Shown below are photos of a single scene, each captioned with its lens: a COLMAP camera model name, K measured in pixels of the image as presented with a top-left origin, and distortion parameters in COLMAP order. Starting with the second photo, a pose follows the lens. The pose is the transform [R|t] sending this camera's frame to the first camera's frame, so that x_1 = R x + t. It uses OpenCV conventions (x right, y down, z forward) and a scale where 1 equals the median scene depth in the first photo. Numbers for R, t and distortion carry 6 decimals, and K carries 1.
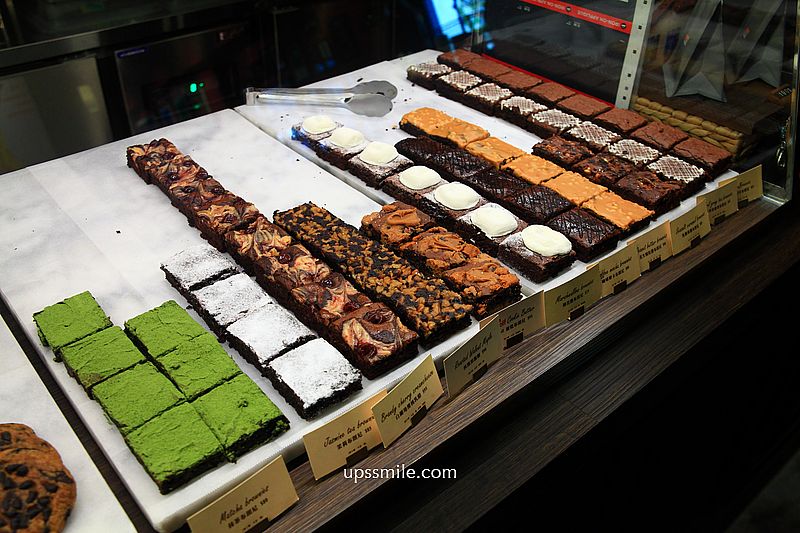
lens RADIAL K [[734.5, 0, 400.0], [0, 734.5, 266.5], [0, 0, 1]] dist [-0.029798, 0.004728]
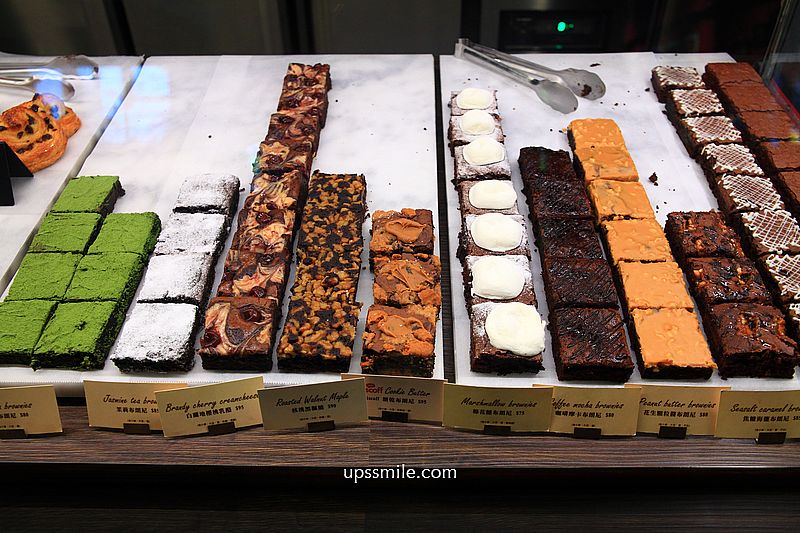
lens RADIAL K [[734.5, 0, 400.0], [0, 734.5, 266.5], [0, 0, 1]] dist [-0.029798, 0.004728]
pose [[0.746958, 0.418905, -0.516306, 0.422610], [-0.368697, 0.907192, 0.202644, -0.181323], [0.553277, 0.038994, 0.832084, 0.255580]]
